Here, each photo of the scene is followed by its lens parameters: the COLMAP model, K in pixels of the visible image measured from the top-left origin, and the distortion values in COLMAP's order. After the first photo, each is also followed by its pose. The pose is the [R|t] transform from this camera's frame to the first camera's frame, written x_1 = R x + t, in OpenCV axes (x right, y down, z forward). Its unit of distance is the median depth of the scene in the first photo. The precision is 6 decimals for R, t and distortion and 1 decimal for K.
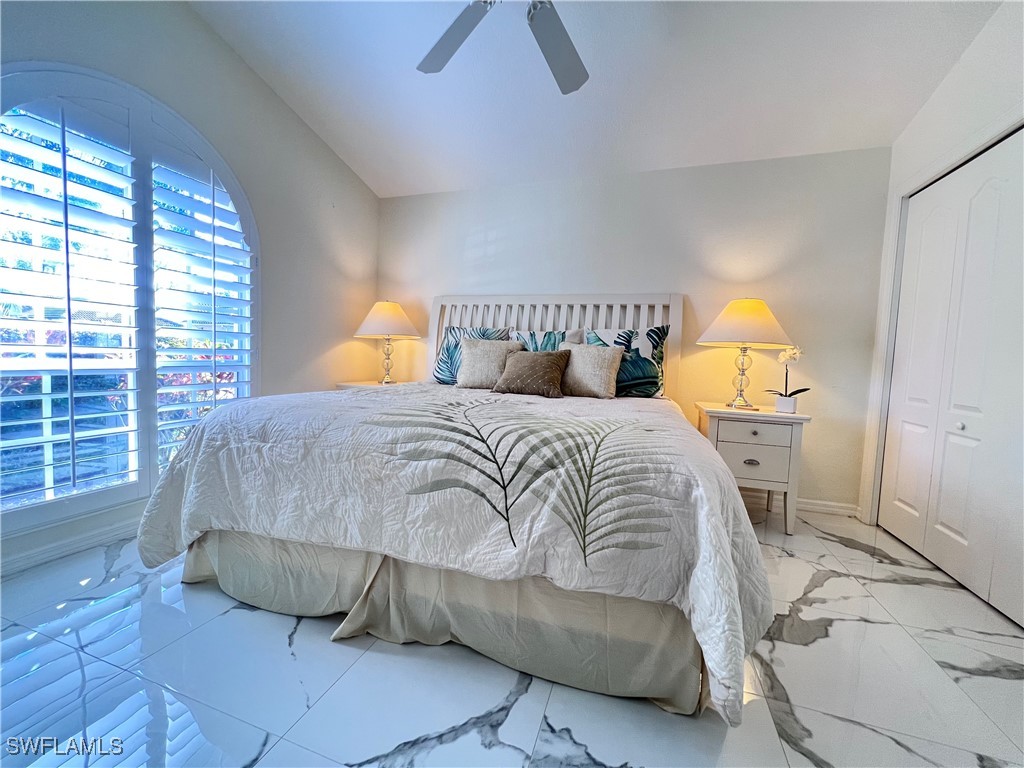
lens RADIAL K [[408.8, 0, 512.0], [0, 408.8, 384.0], [0, 0, 1]] dist [-0.003379, -0.000266]
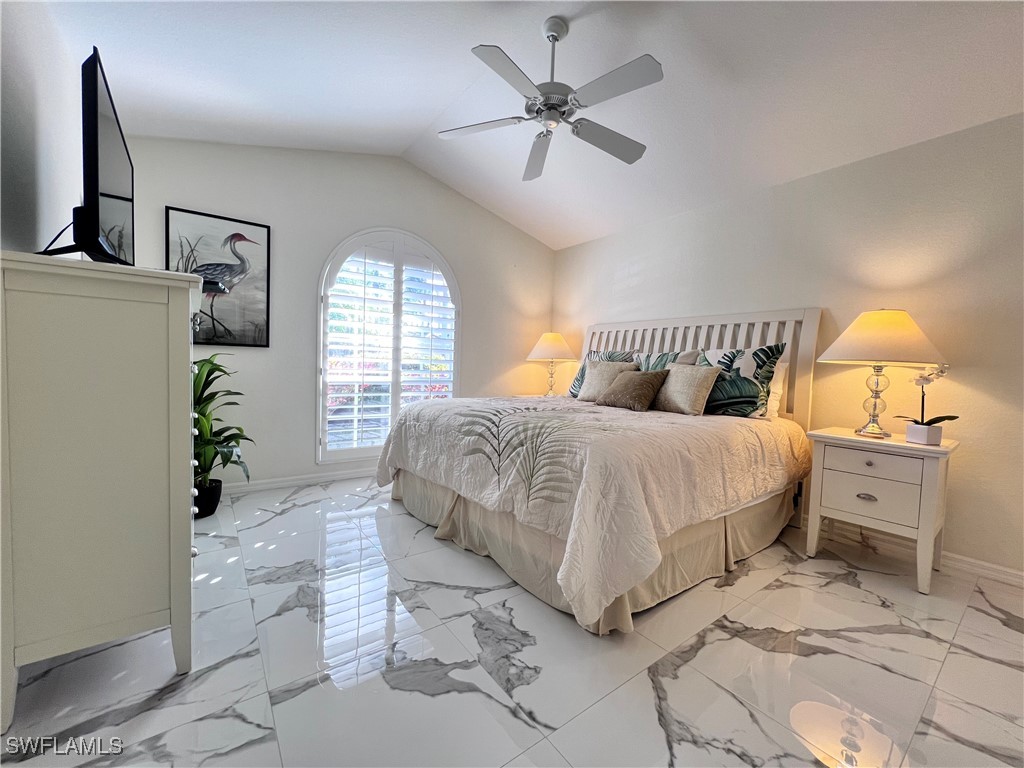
lens RADIAL K [[408.8, 0, 512.0], [0, 408.8, 384.0], [0, 0, 1]] dist [-0.003379, -0.000266]
pose [[0.826033, 0.014591, -0.563433, 0.557384], [-0.041060, 0.998567, -0.034337, 0.013647], [0.562124, 0.051497, 0.825448, -0.197392]]
